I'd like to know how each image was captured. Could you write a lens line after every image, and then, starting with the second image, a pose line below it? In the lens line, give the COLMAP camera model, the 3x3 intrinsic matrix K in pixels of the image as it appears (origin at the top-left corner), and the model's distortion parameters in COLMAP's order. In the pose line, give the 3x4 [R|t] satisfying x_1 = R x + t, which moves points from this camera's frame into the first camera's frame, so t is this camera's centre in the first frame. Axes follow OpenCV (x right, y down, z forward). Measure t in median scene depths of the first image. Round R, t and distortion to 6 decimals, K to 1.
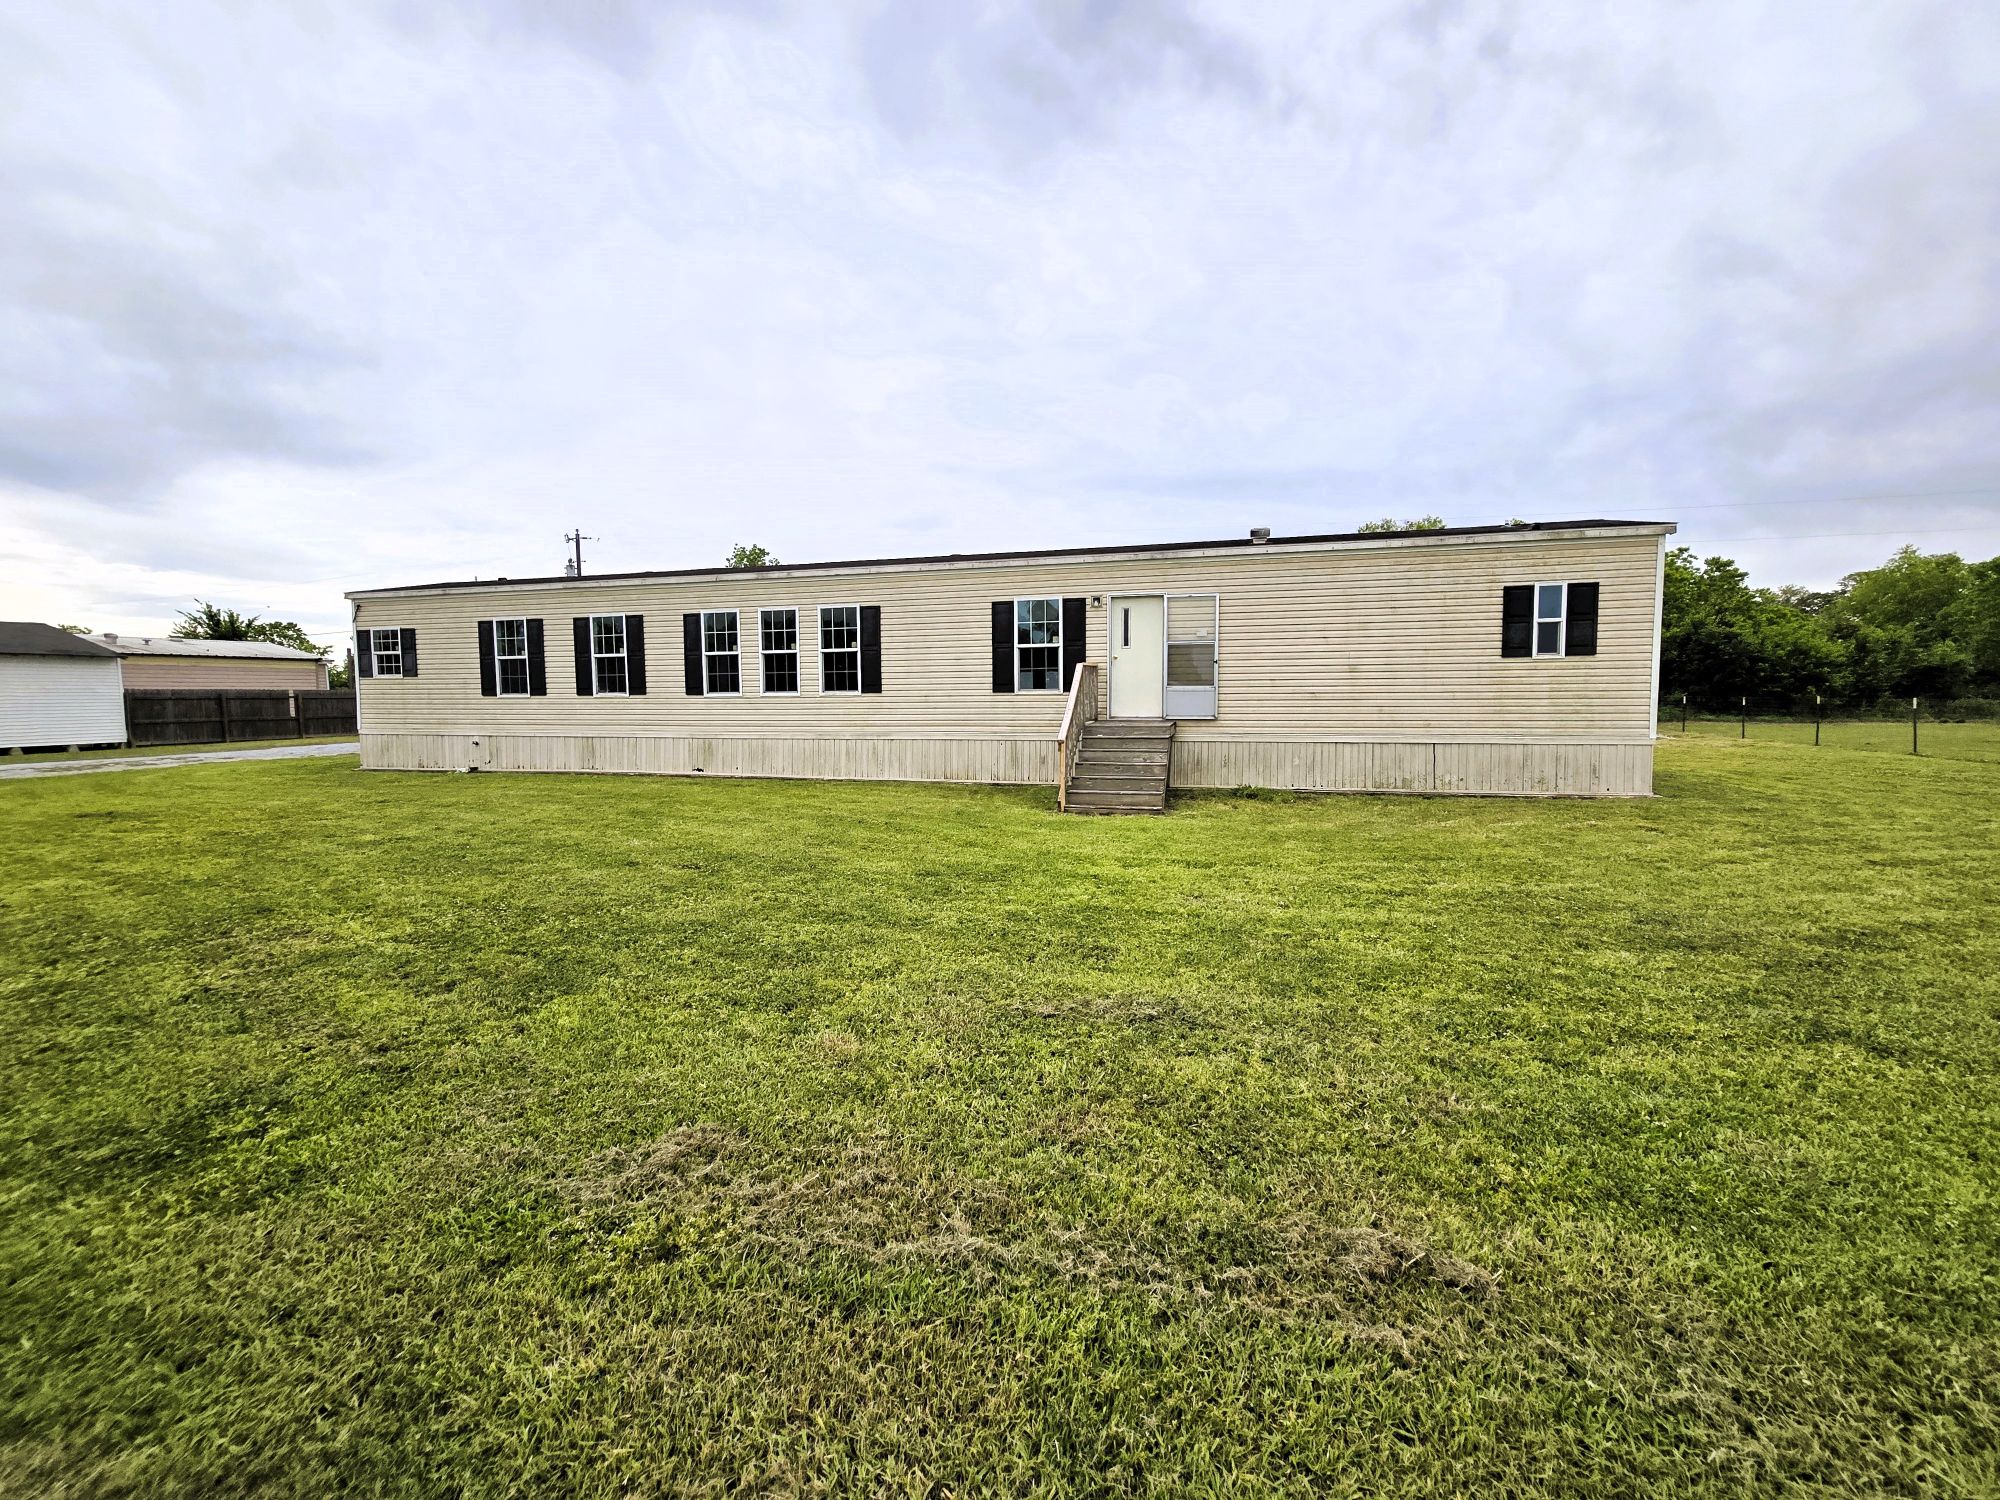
lens RADIAL K [[813.4, 0, 1005.5], [0, 813.4, 739.4], [0, 0, 1]] dist [-0.000127, -0.000395]
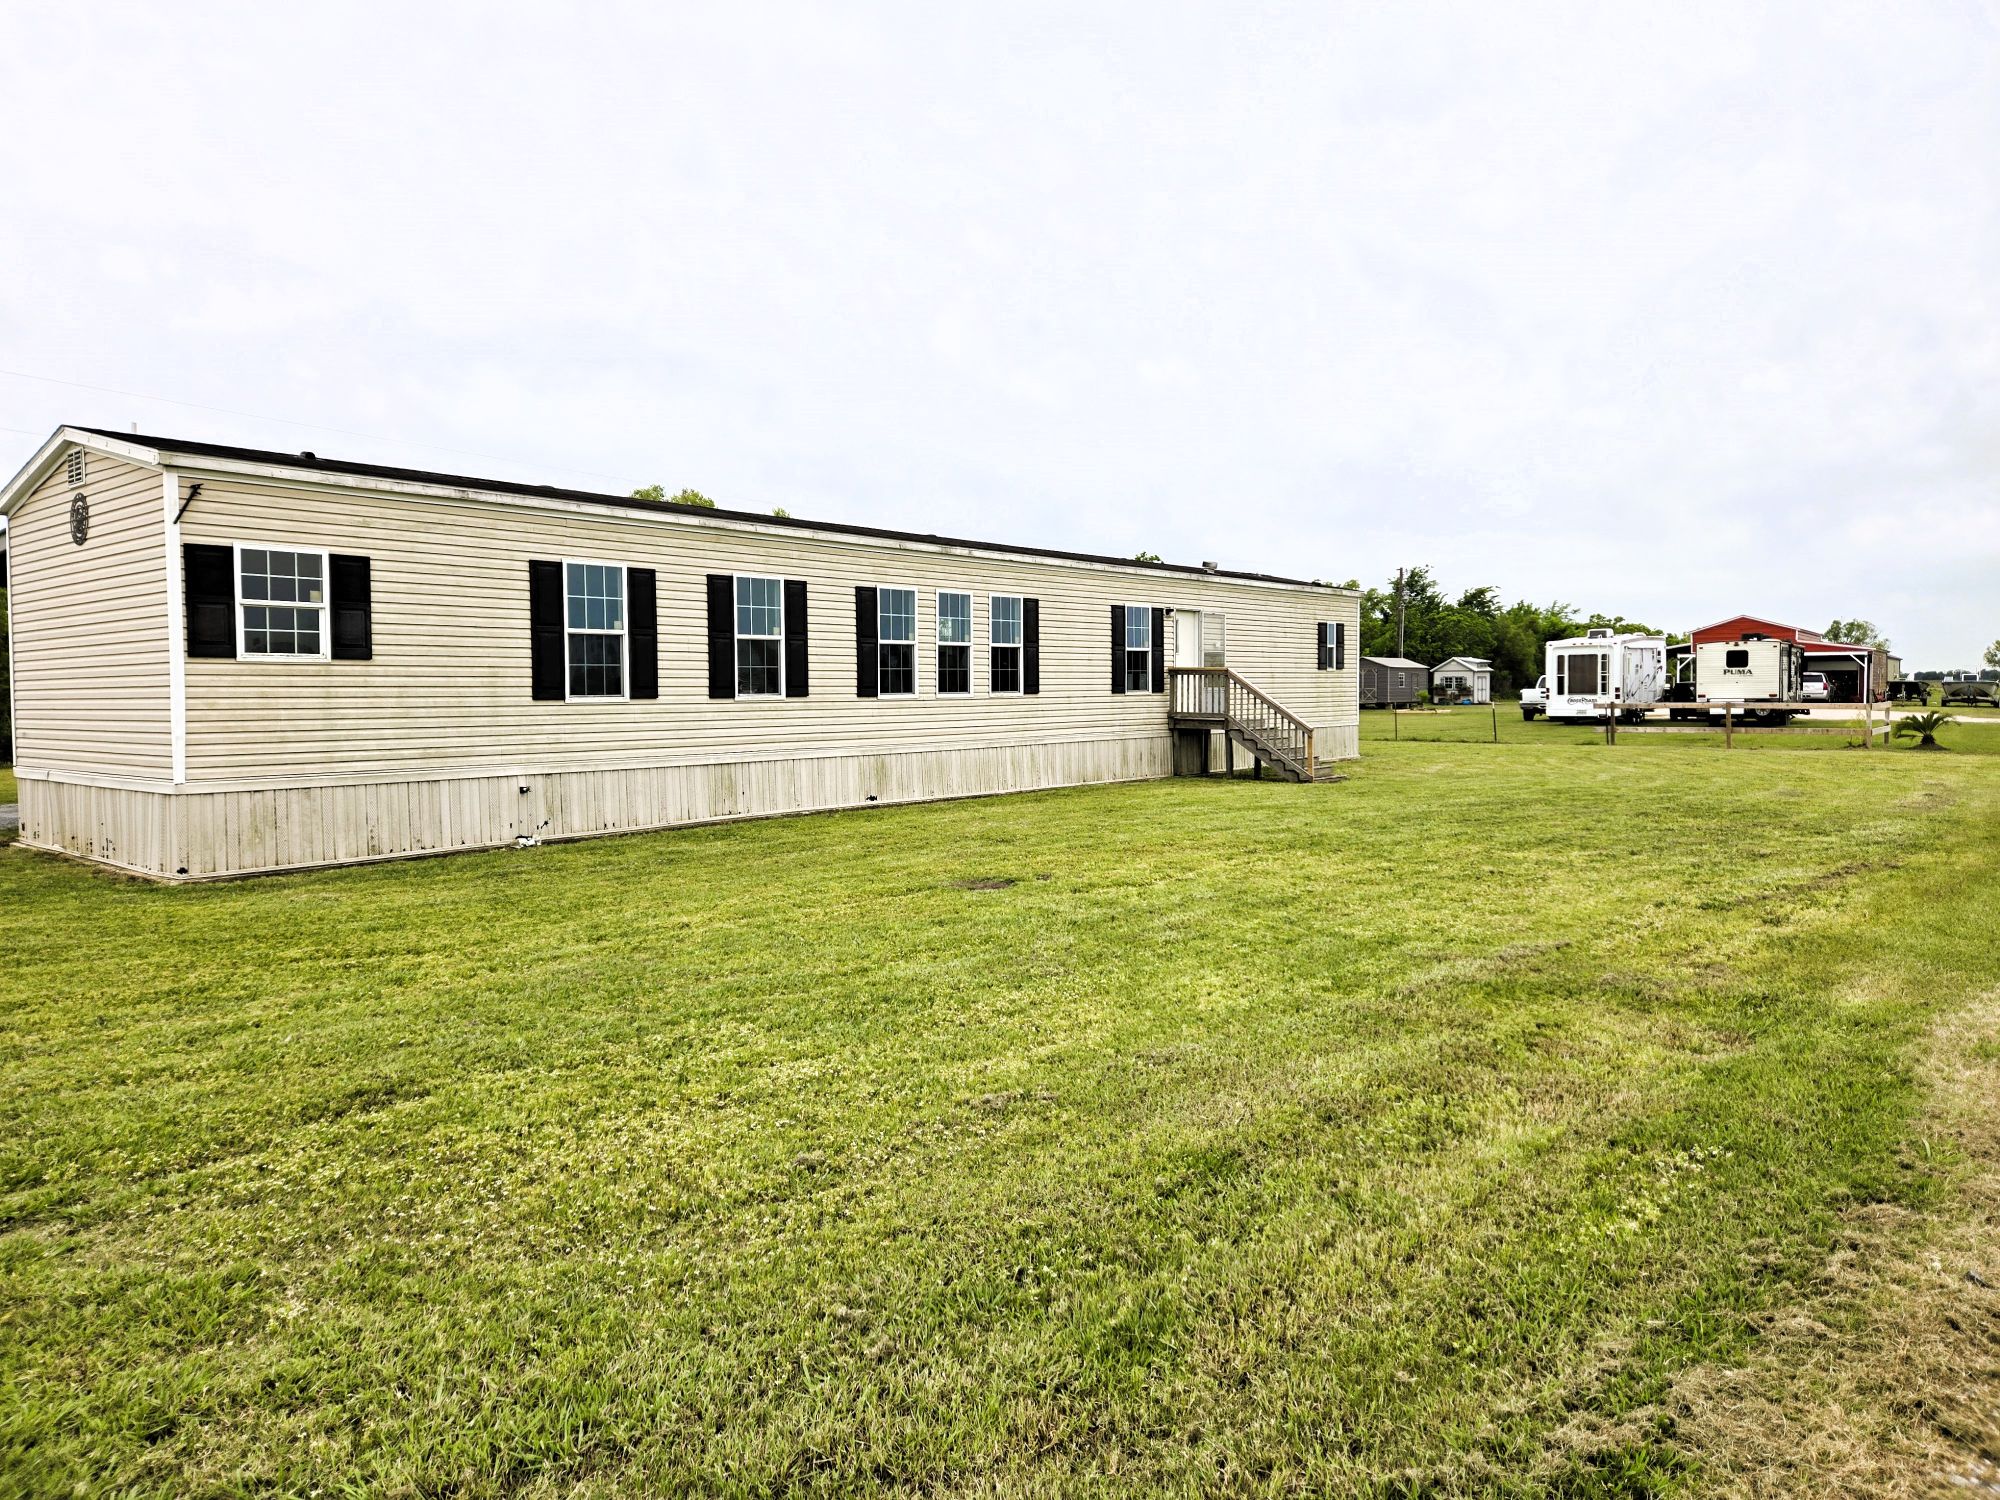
lens RADIAL K [[1345.4, 0, 1006.7], [0, 1345.4, 753.6], [0, 0, 1]] dist [0.030500, -0.005984]
pose [[0.412714, -0.037228, 0.910100, -1.393235], [0.062849, 0.997947, 0.012320, -0.010092], [-0.908690, 0.052115, 0.414206, 0.369921]]
